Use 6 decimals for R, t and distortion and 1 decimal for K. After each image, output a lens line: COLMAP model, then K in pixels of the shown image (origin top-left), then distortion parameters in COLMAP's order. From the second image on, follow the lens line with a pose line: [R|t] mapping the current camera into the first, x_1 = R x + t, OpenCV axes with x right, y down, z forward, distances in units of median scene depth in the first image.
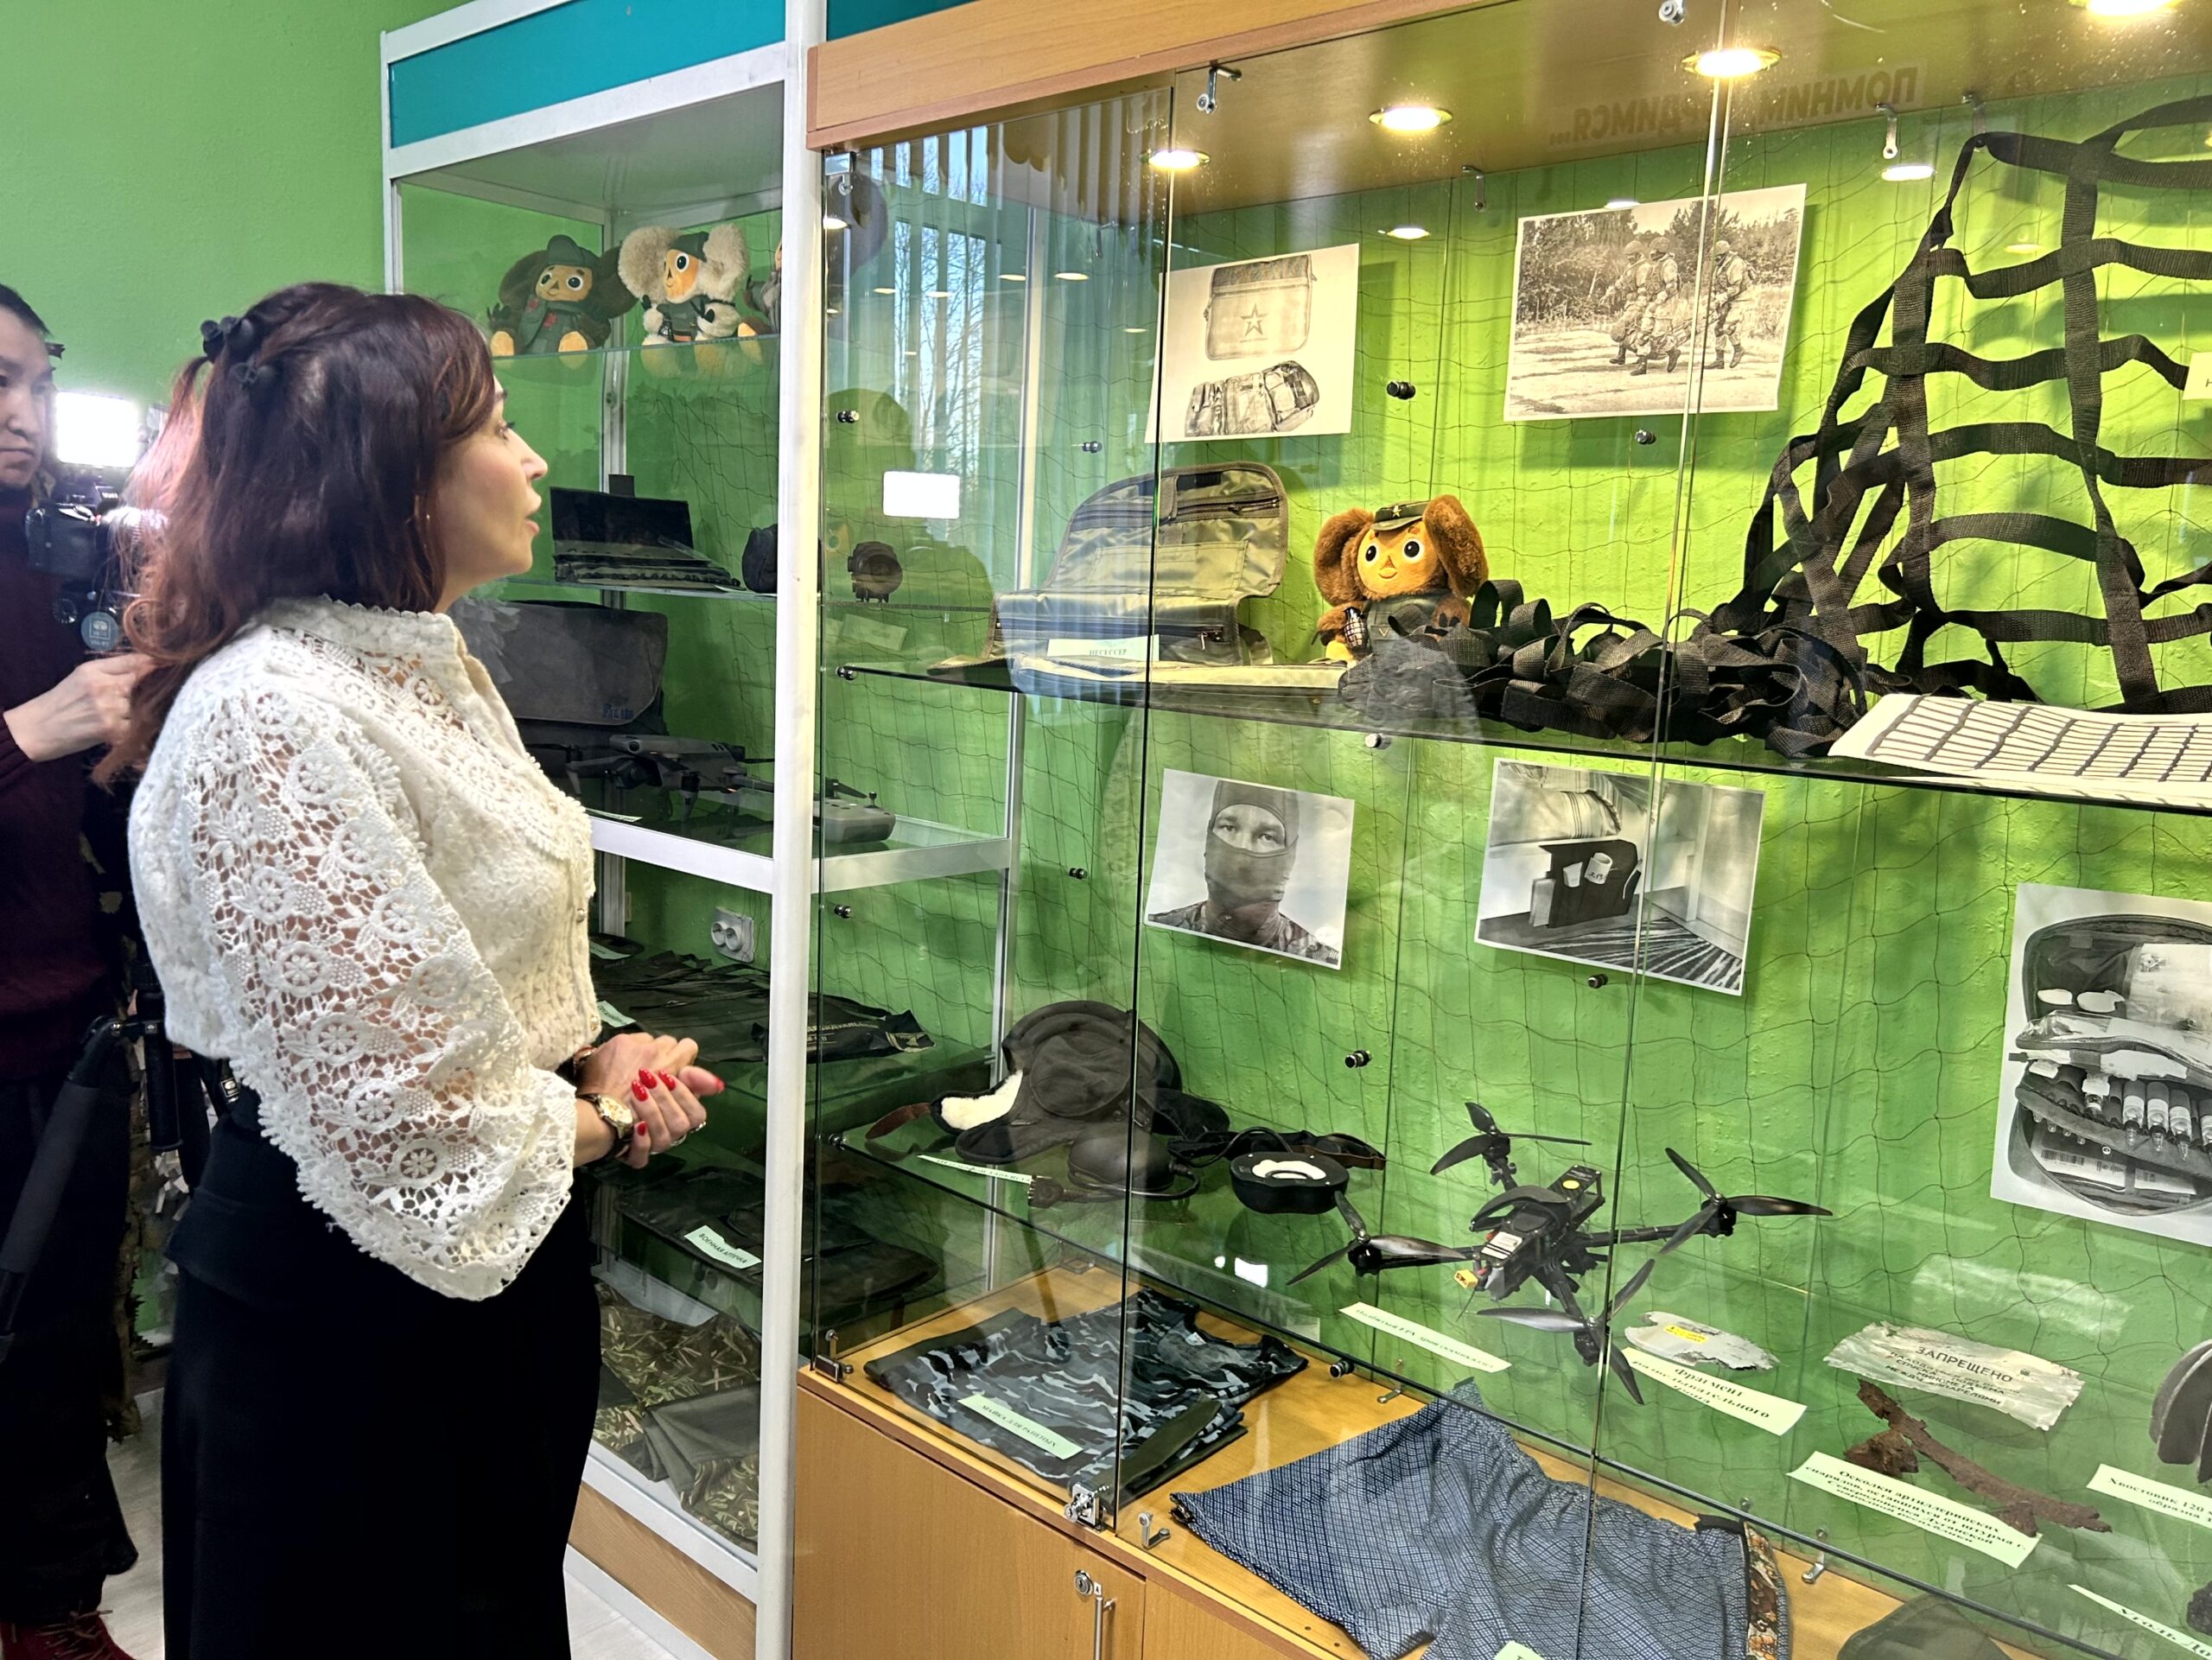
lens RADIAL K [[1688.2, 0, 1103.7], [0, 1688.2, 876.7], [0, 0, 1]] dist [-0.008380, -0.014889]
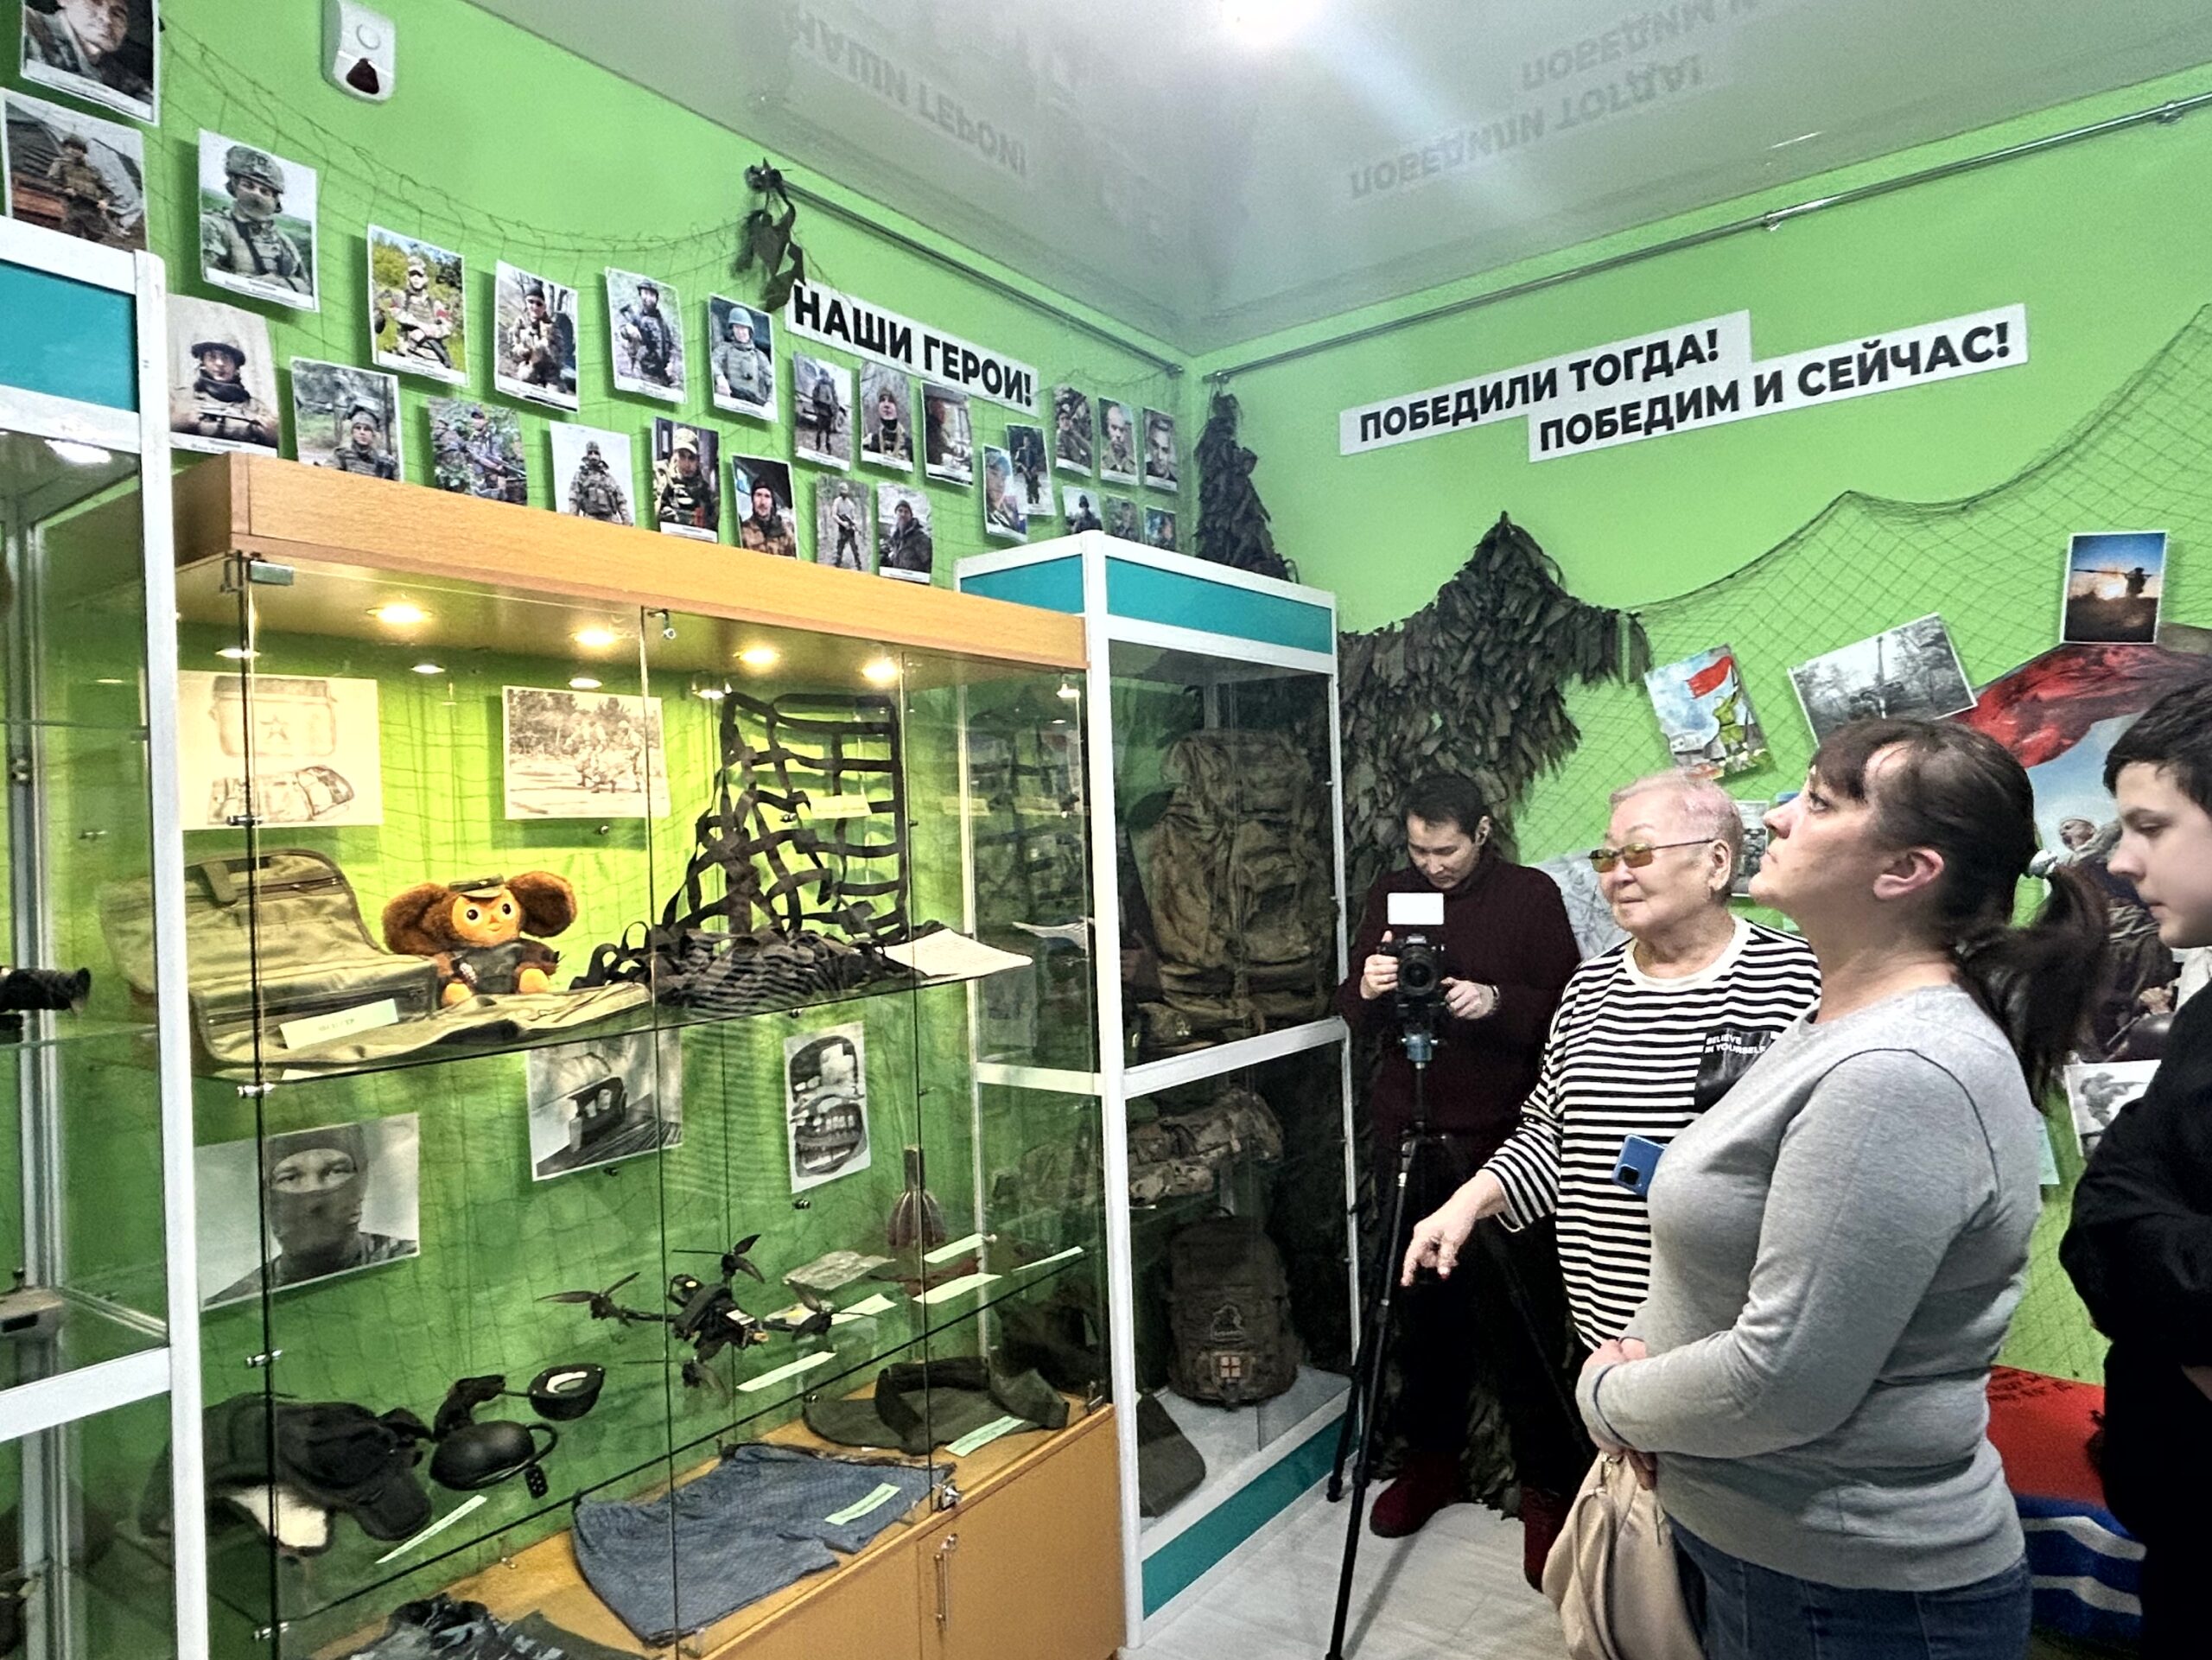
lens RADIAL K [[1370.7, 0, 1106.0], [0, 1370.7, 830.0], [0, 0, 1]] dist [-0.071163, 0.000568]
pose [[-0.167364, -0.013160, 0.985807, -1.024720], [0.216932, 0.974913, 0.049844, -0.212366], [-0.961733, 0.222195, -0.160310, 0.712413]]
